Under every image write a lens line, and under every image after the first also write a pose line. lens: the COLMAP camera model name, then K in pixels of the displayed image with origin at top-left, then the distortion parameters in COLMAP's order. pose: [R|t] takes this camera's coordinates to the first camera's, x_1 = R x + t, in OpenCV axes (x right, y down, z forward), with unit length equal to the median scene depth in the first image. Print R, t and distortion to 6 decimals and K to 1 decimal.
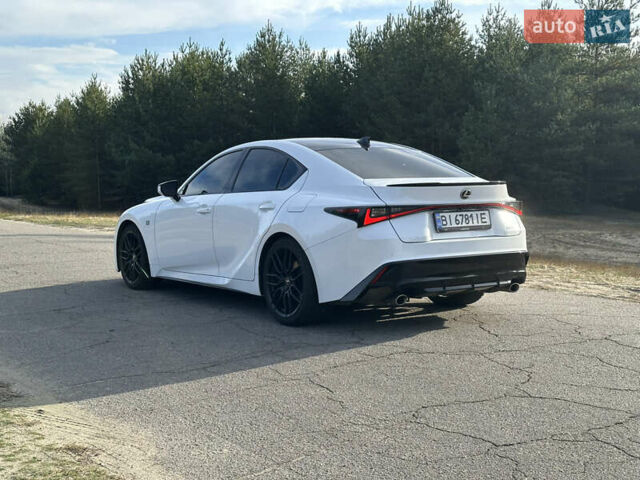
lens RADIAL K [[854.9, 0, 320.5], [0, 854.9, 240.2], [0, 0, 1]] dist [0.081116, 0.000000]
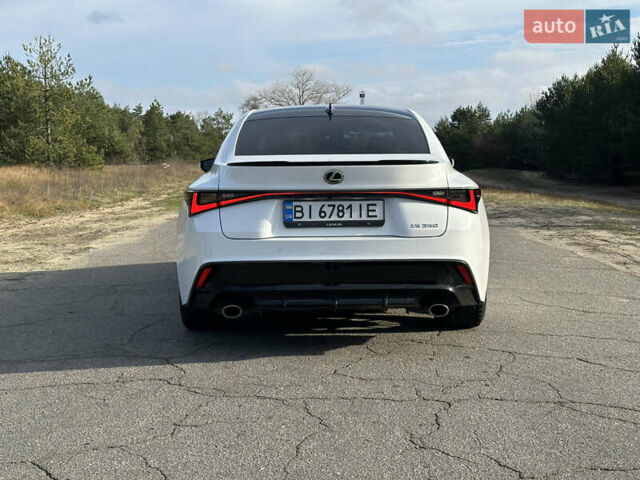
lens RADIAL K [[854.9, 0, 322.3], [0, 854.9, 237.7], [0, 0, 1]] dist [0.081116, 0.000000]
pose [[0.814425, 0.054847, -0.577671, 0.582836], [-0.038829, 0.998443, 0.040053, -0.030525], [0.578968, -0.010190, 0.815286, 0.393126]]
